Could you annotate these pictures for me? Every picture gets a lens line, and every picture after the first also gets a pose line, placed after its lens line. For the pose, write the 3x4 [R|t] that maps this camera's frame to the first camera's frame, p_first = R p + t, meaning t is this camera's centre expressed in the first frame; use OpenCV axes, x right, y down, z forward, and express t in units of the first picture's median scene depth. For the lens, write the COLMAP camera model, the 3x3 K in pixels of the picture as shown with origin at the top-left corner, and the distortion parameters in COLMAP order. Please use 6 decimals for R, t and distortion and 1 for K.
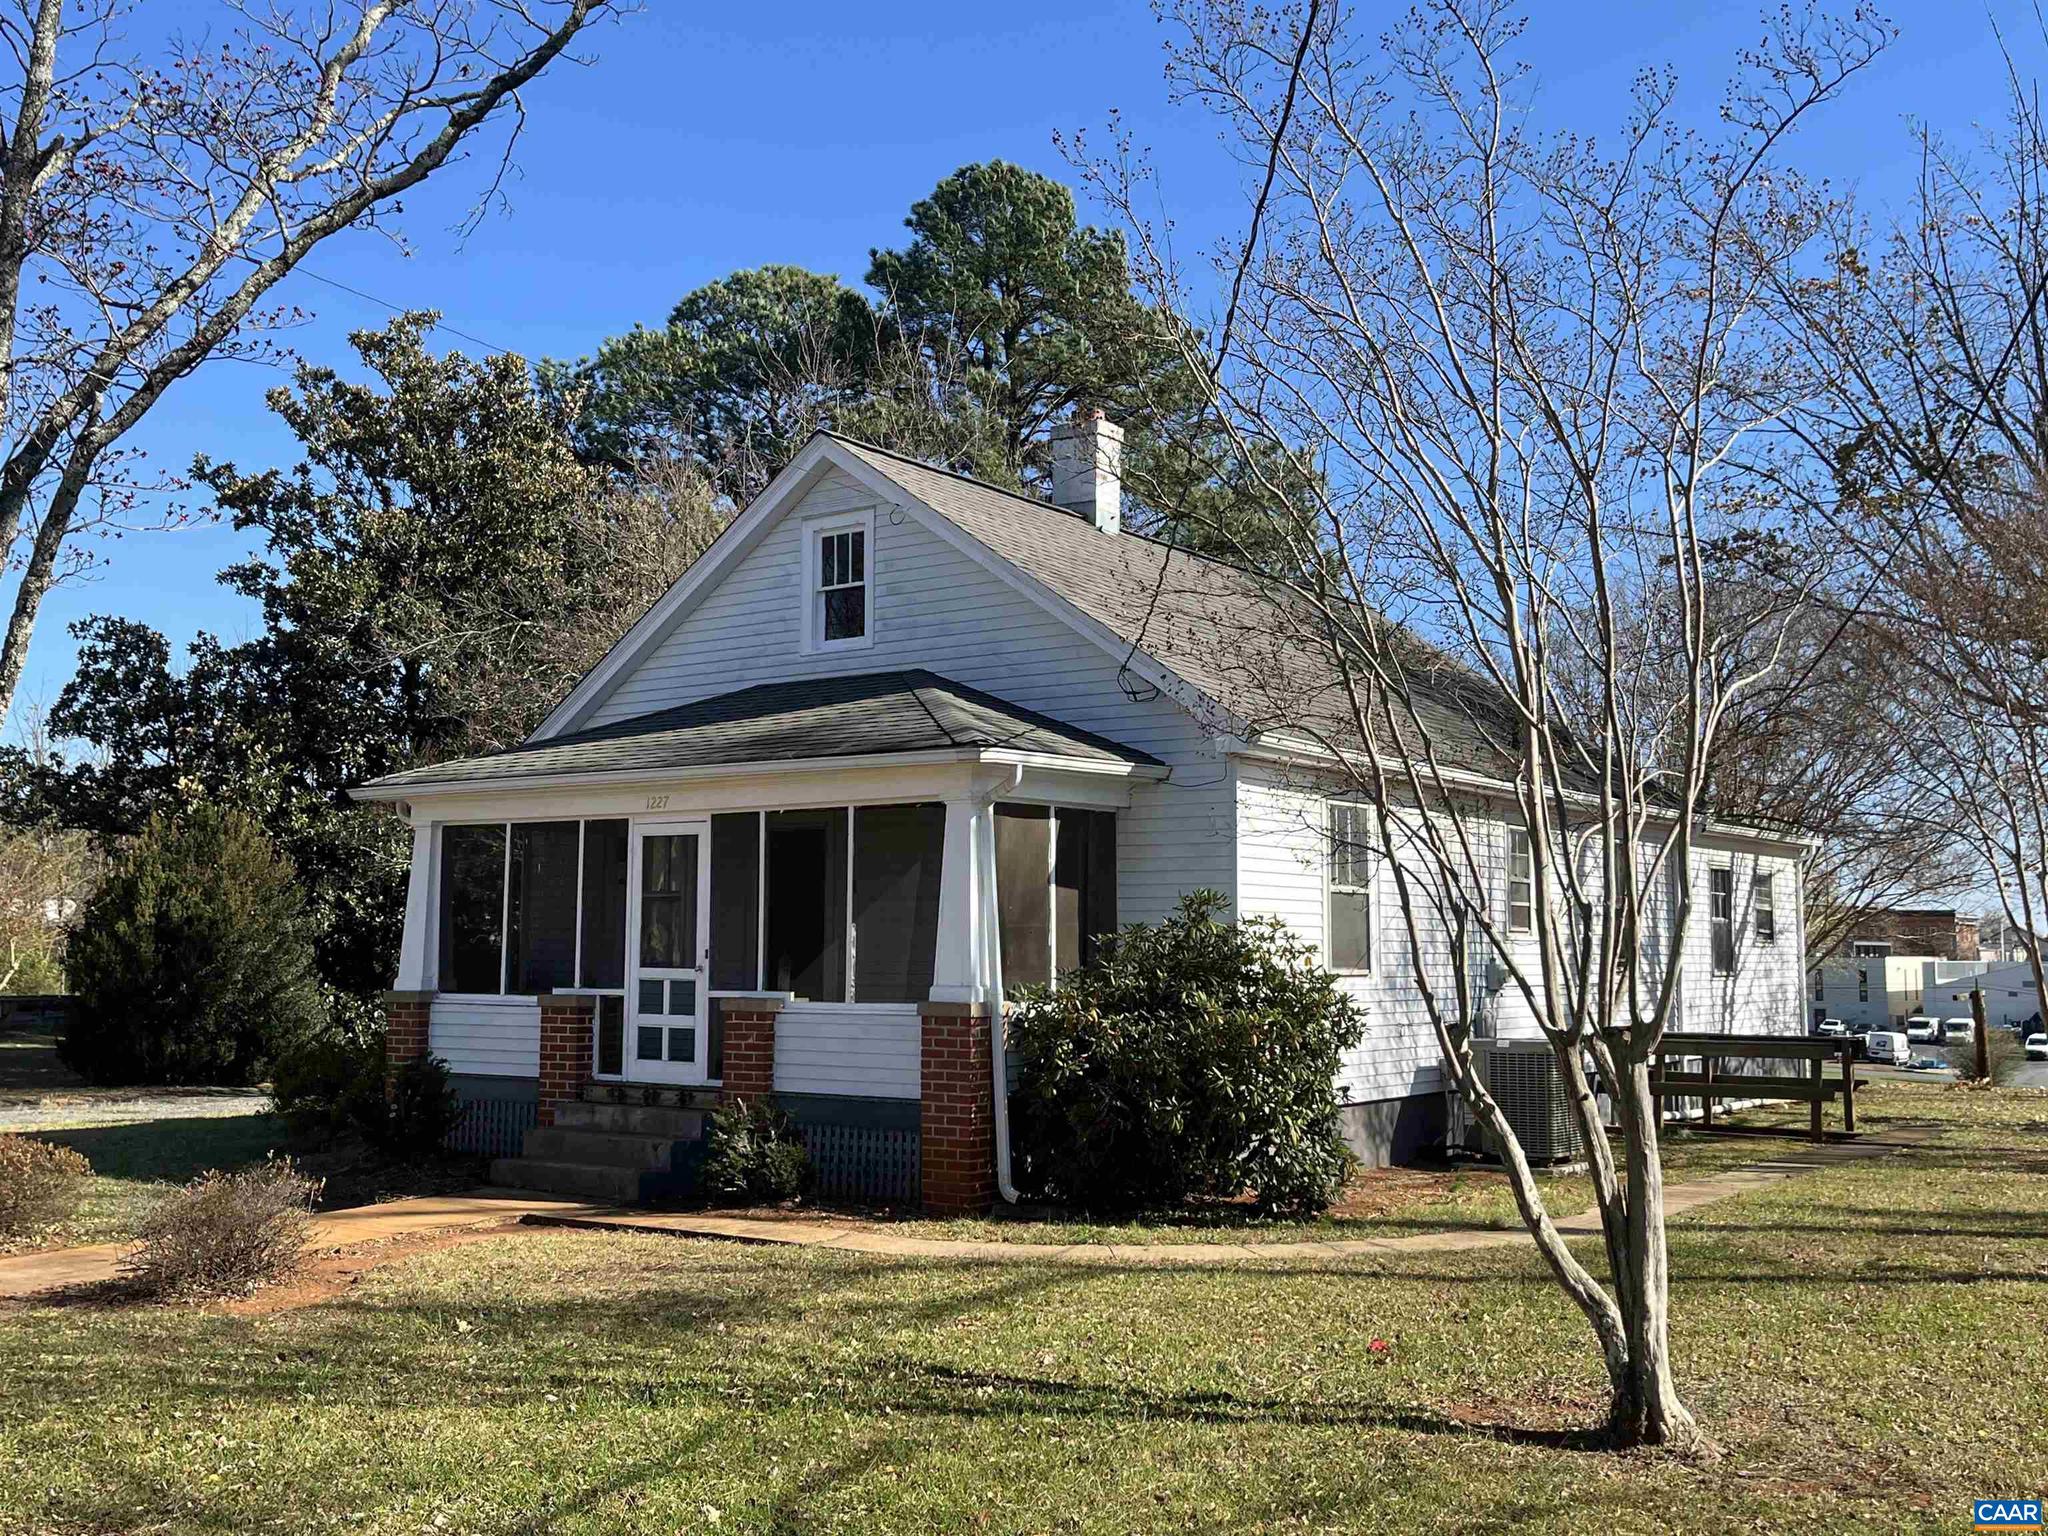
lens RADIAL K [[1963.3, 0, 1015.7], [0, 1963.3, 777.9], [0, 0, 1]] dist [0.022664, -0.005983]
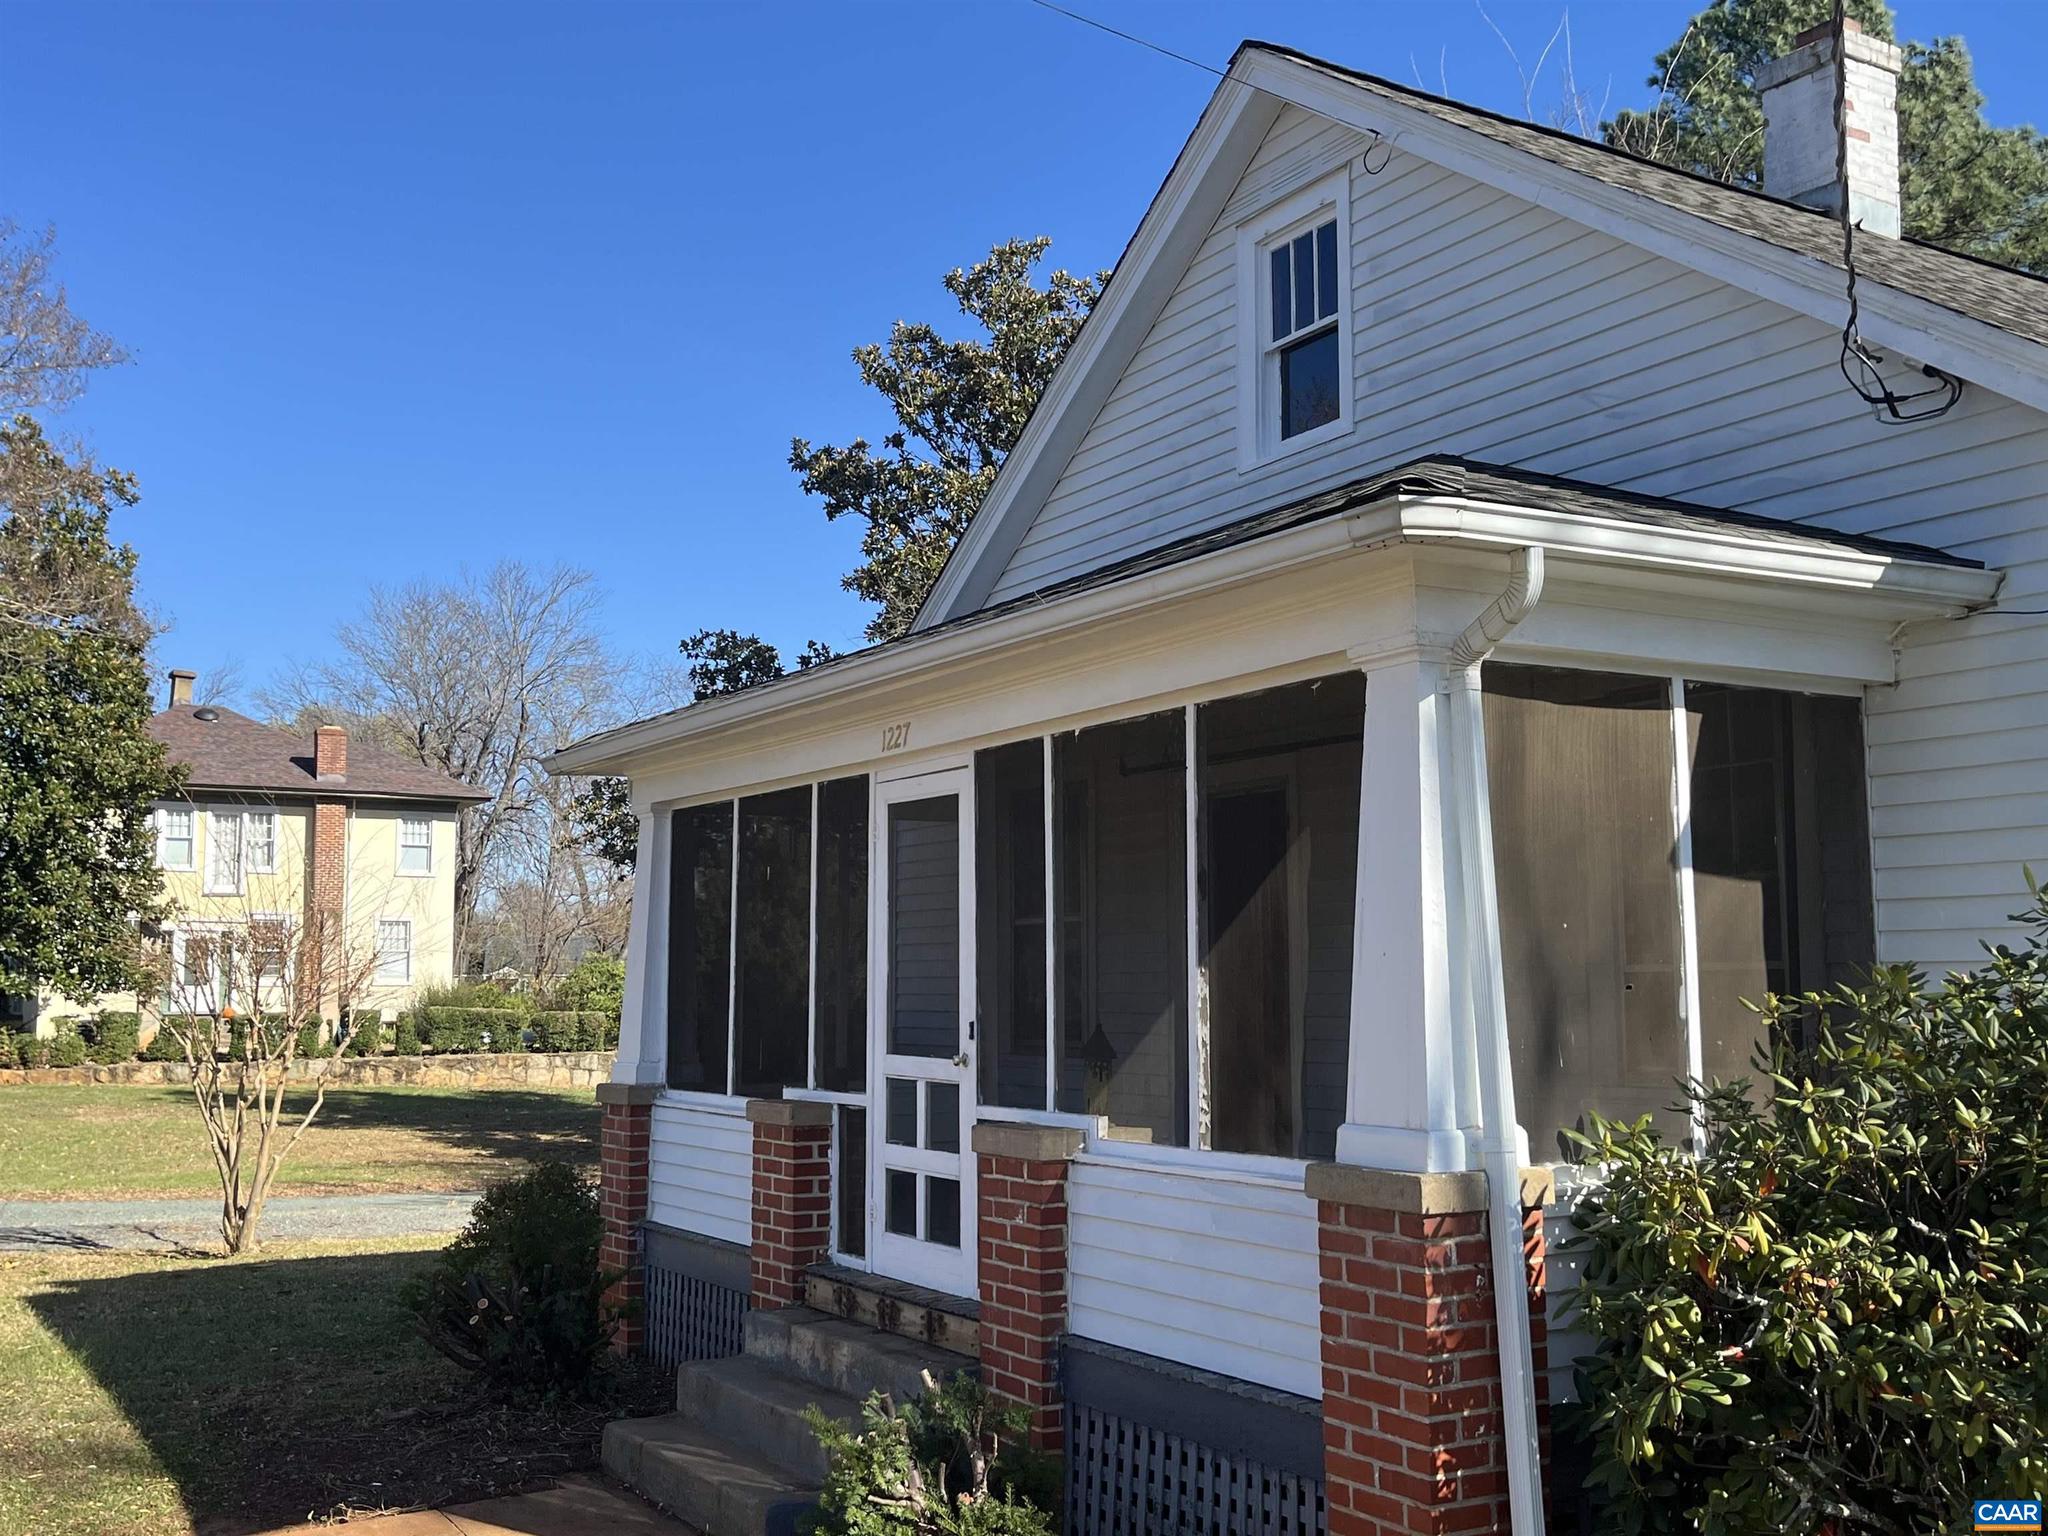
lens RADIAL K [[1963.3, 0, 1015.7], [0, 1963.3, 777.9], [0, 0, 1]] dist [0.022664, -0.005983]
pose [[0.914657, -0.047045, -0.401483, 0.052705], [0.038547, 0.998829, -0.029225, 0.038967], [0.402388, 0.011255, 0.915400, 0.526988]]
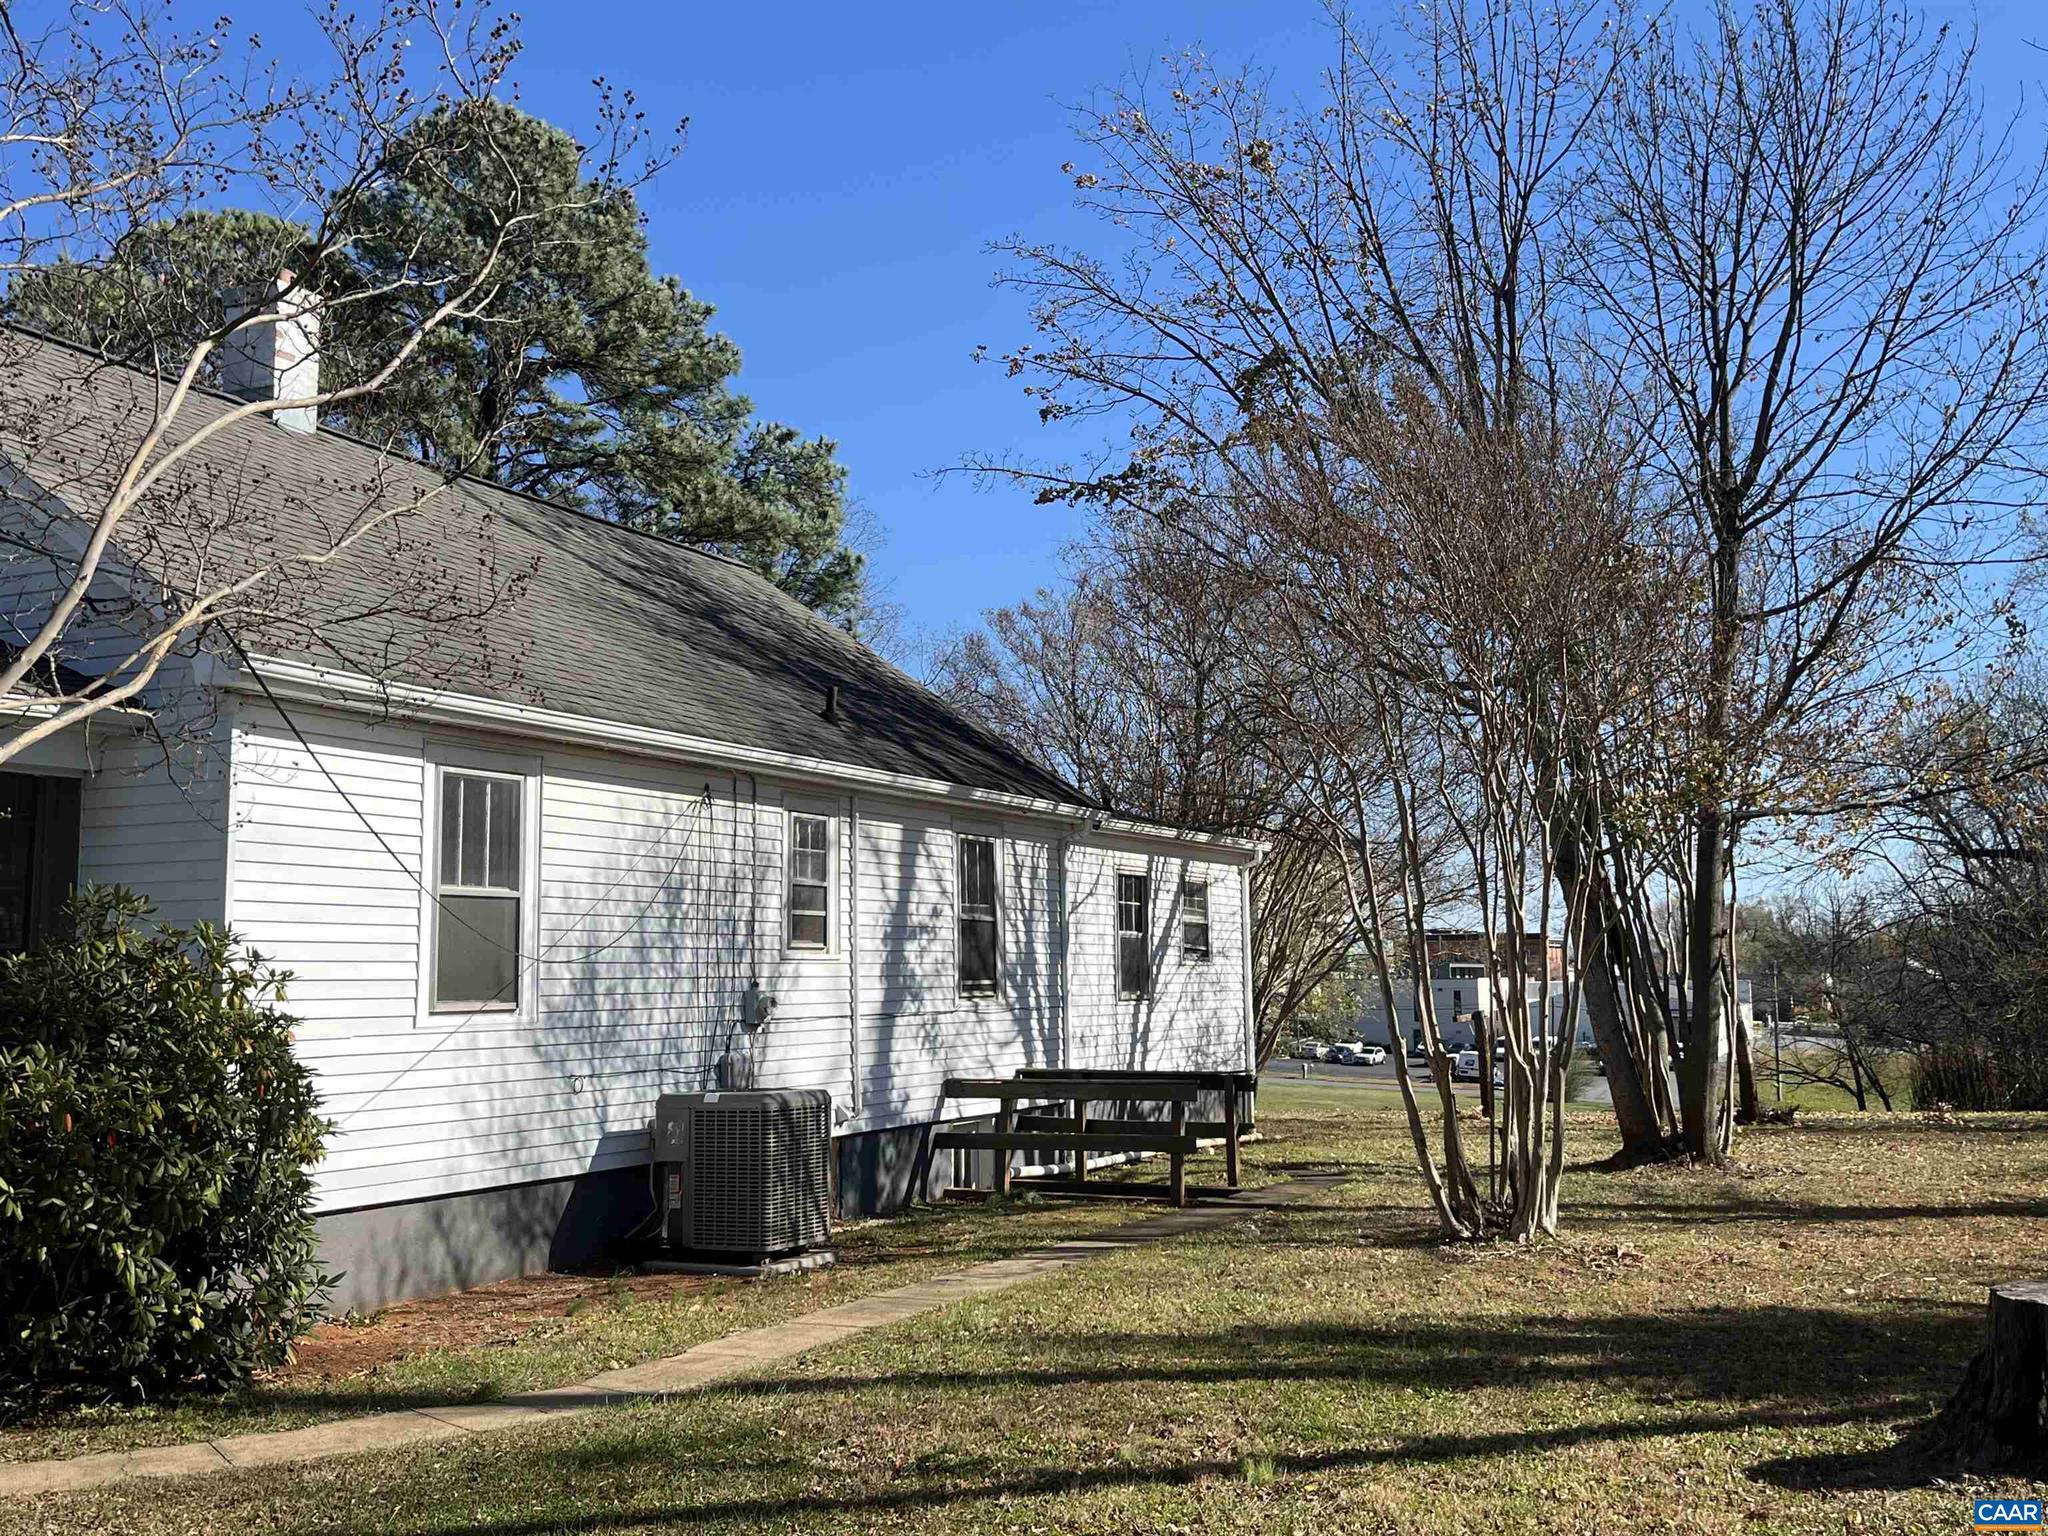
lens RADIAL K [[1932.8, 0, 992.6], [0, 1932.8, 767.8], [0, 0, 1]] dist [0.115201, -0.003575]
pose [[0.987480, 0.006984, 0.157589, 0.248339], [-0.003725, 0.999773, -0.020972, 0.026511], [-0.157699, 0.020123, 0.987282, 0.267660]]
